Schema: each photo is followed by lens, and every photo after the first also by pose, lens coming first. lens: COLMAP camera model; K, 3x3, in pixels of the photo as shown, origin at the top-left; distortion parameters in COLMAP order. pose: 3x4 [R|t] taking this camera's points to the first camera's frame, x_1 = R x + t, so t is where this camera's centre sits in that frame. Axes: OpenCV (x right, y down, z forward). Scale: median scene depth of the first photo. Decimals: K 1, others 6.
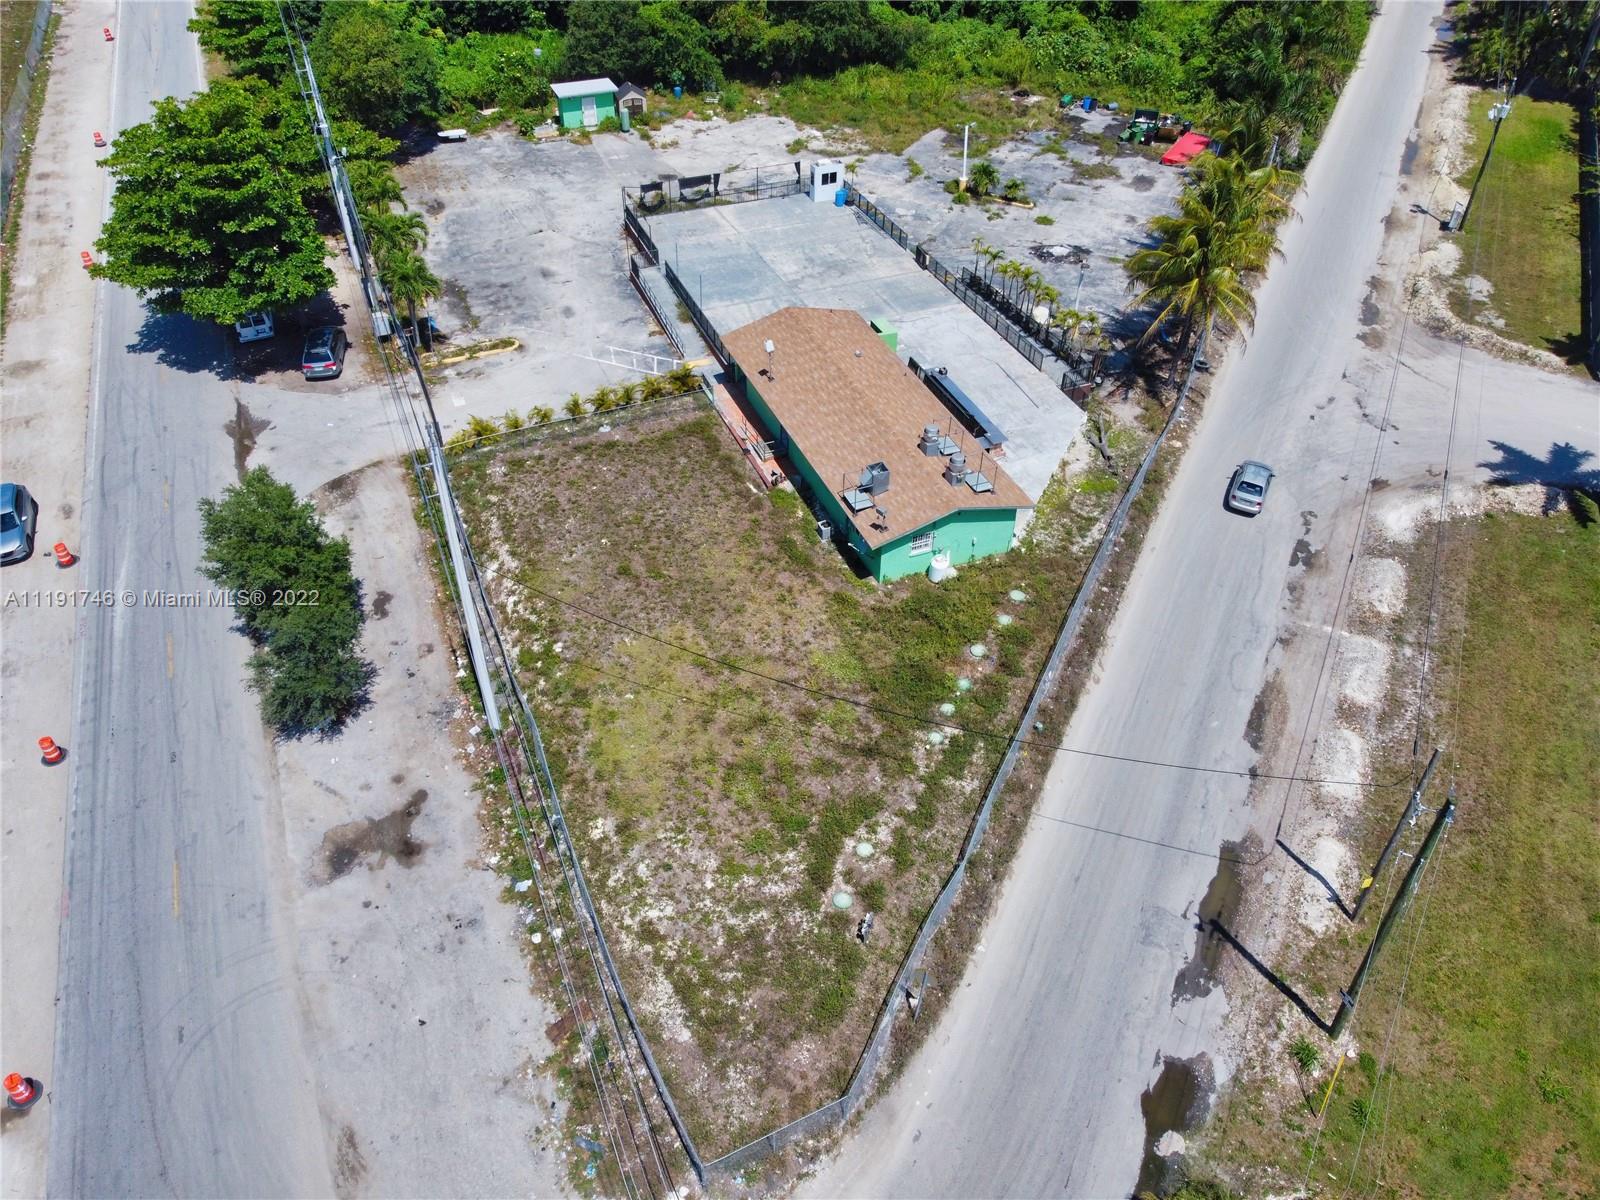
lens RADIAL K [[1209.3, 0, 804.9], [0, 1209.3, 592.6], [0, 0, 1]] dist [-0.025375, 0.017809]
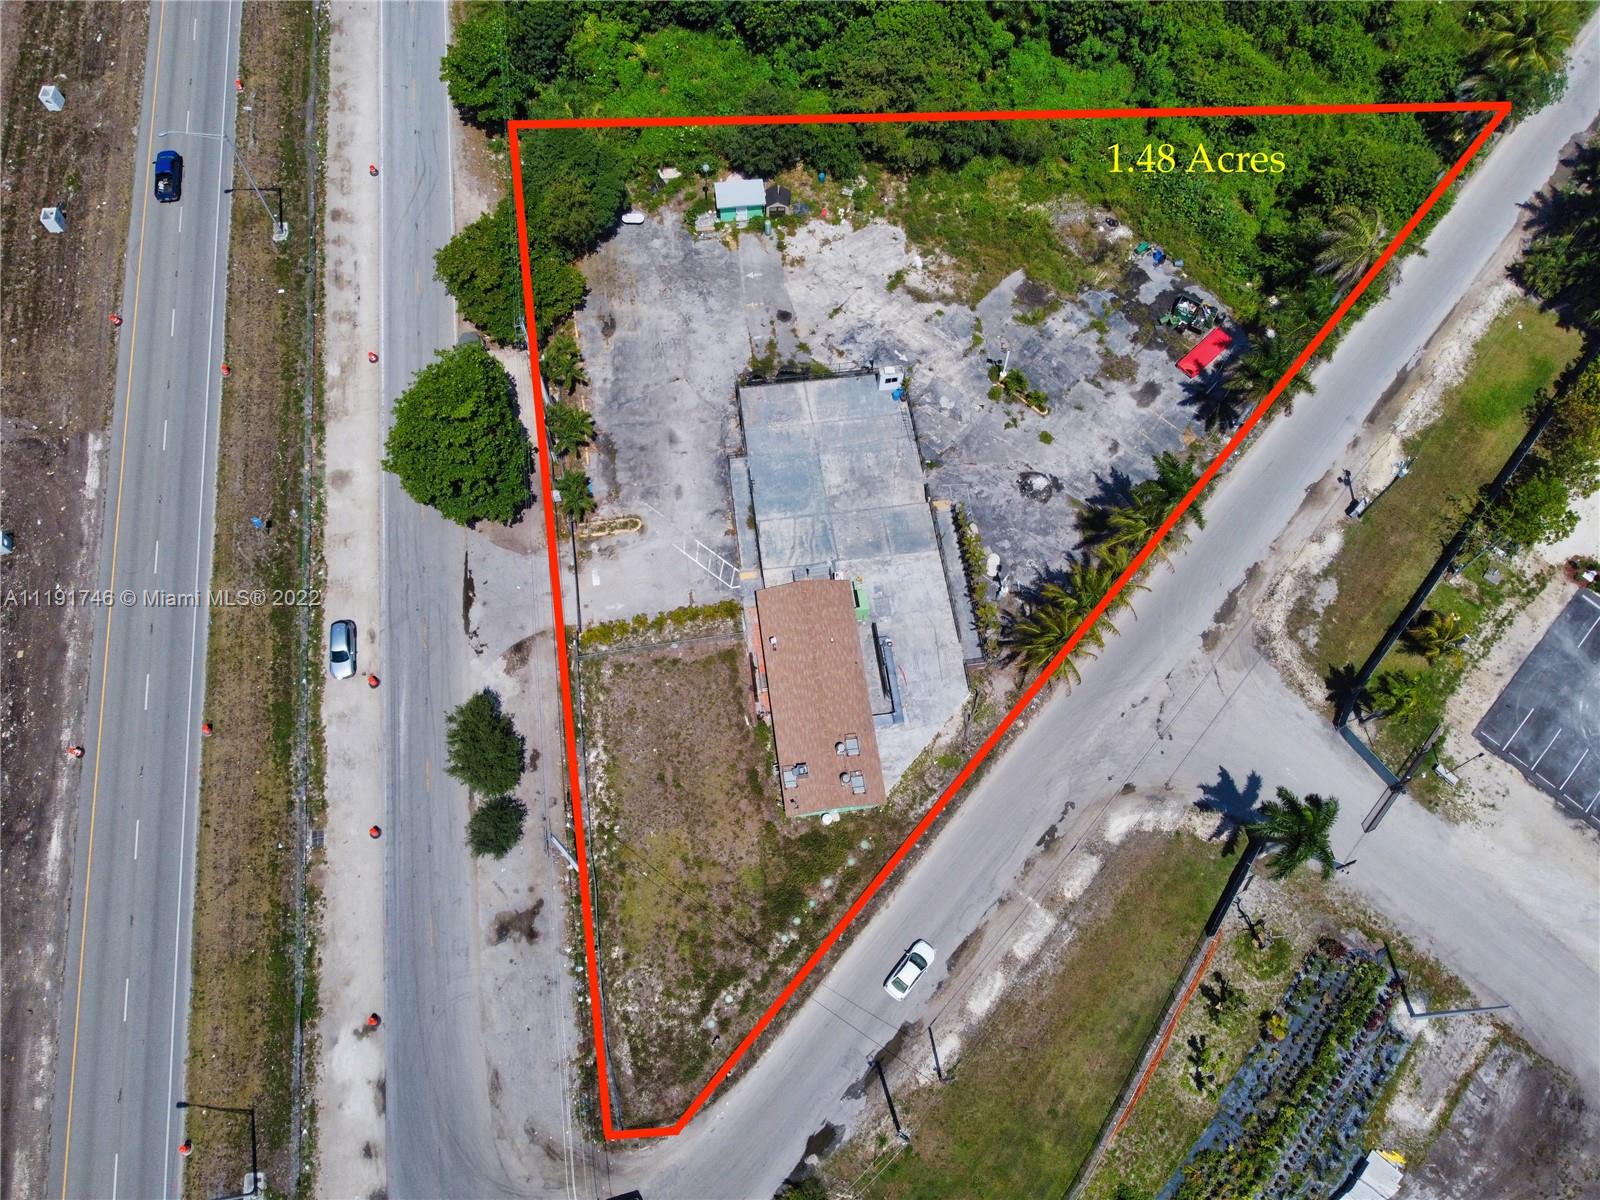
lens RADIAL K [[1209.3, 0, 804.9], [0, 1209.3, 597.7], [0, 0, 1]] dist [-0.025375, 0.017809]
pose [[0.967712, 0.237358, -0.084824, 0.156949], [-0.175243, 0.875441, 0.450437, -1.149722], [0.181174, -0.421028, 0.888769, -0.491388]]
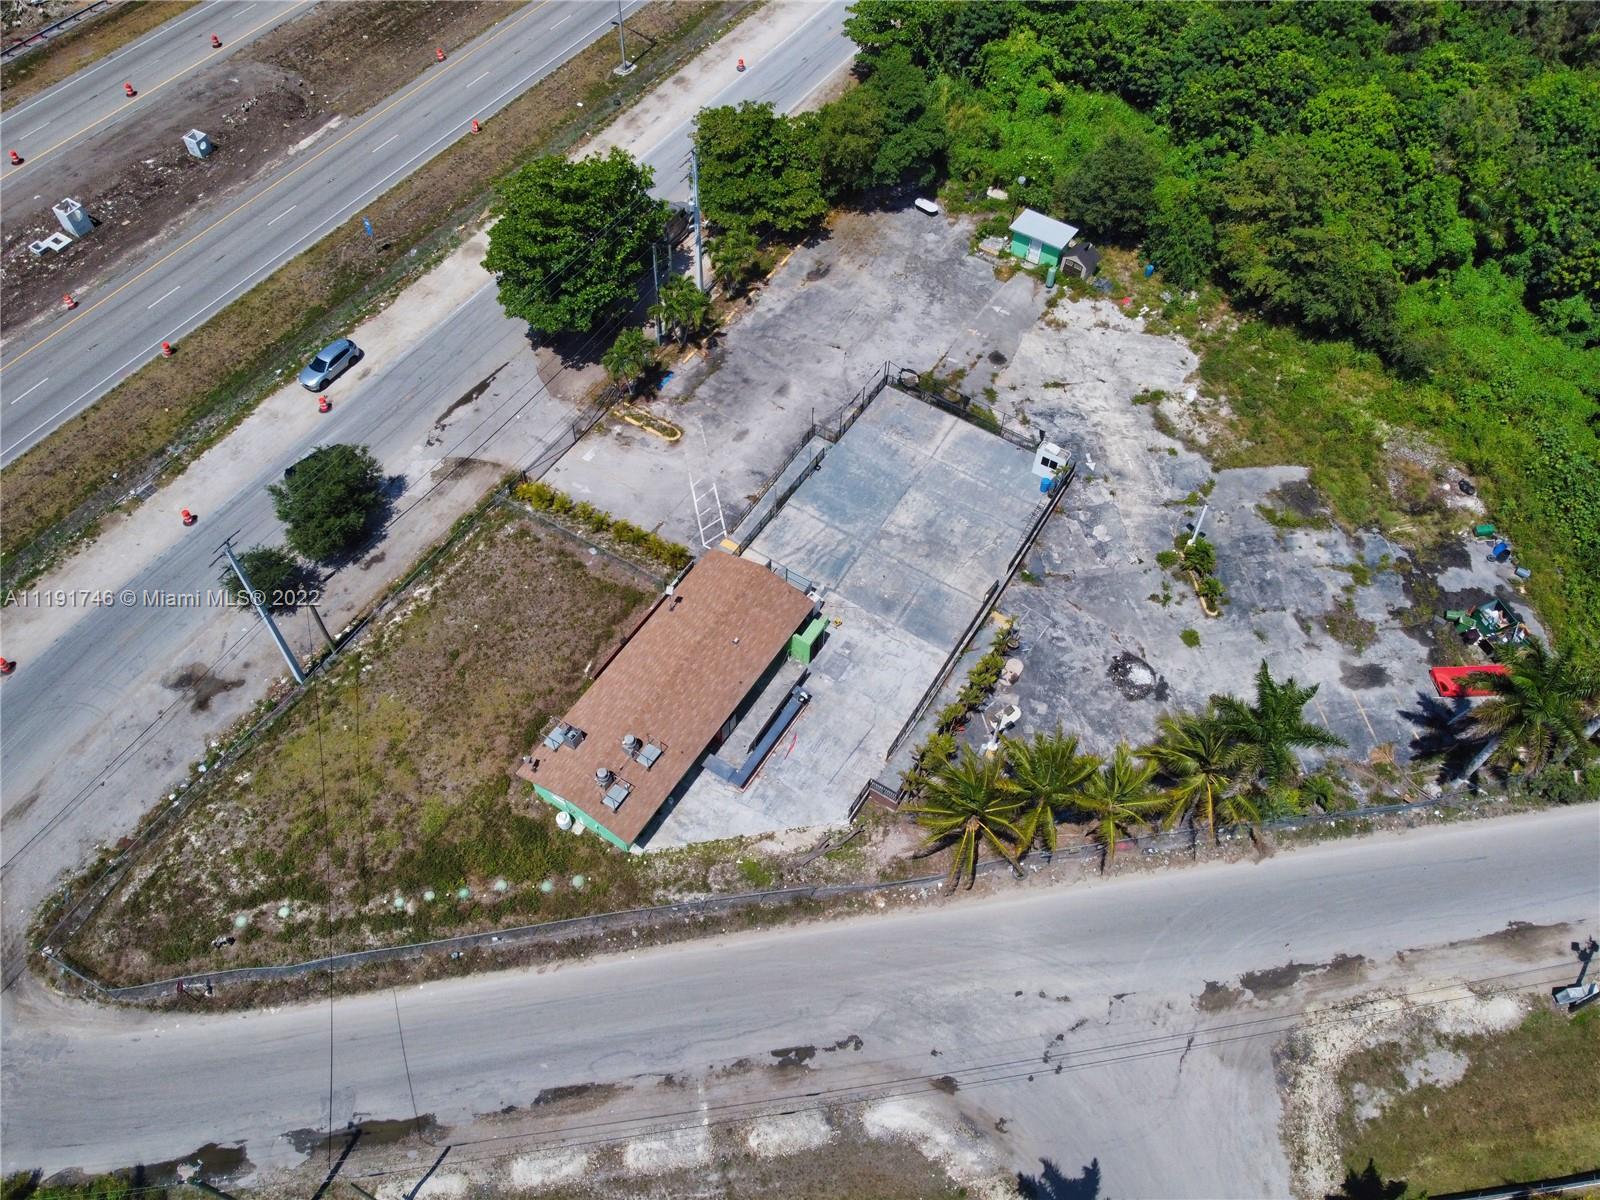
lens RADIAL K [[1209.3, 0, 797.3], [0, 1209.3, 602.9], [0, 0, 1]] dist [-0.025375, 0.017809]
pose [[0.576755, 0.668518, -0.469507, 0.723121], [-0.550024, 0.742725, 0.381881, -0.843960], [0.604009, 0.037988, 0.796071, 0.114099]]
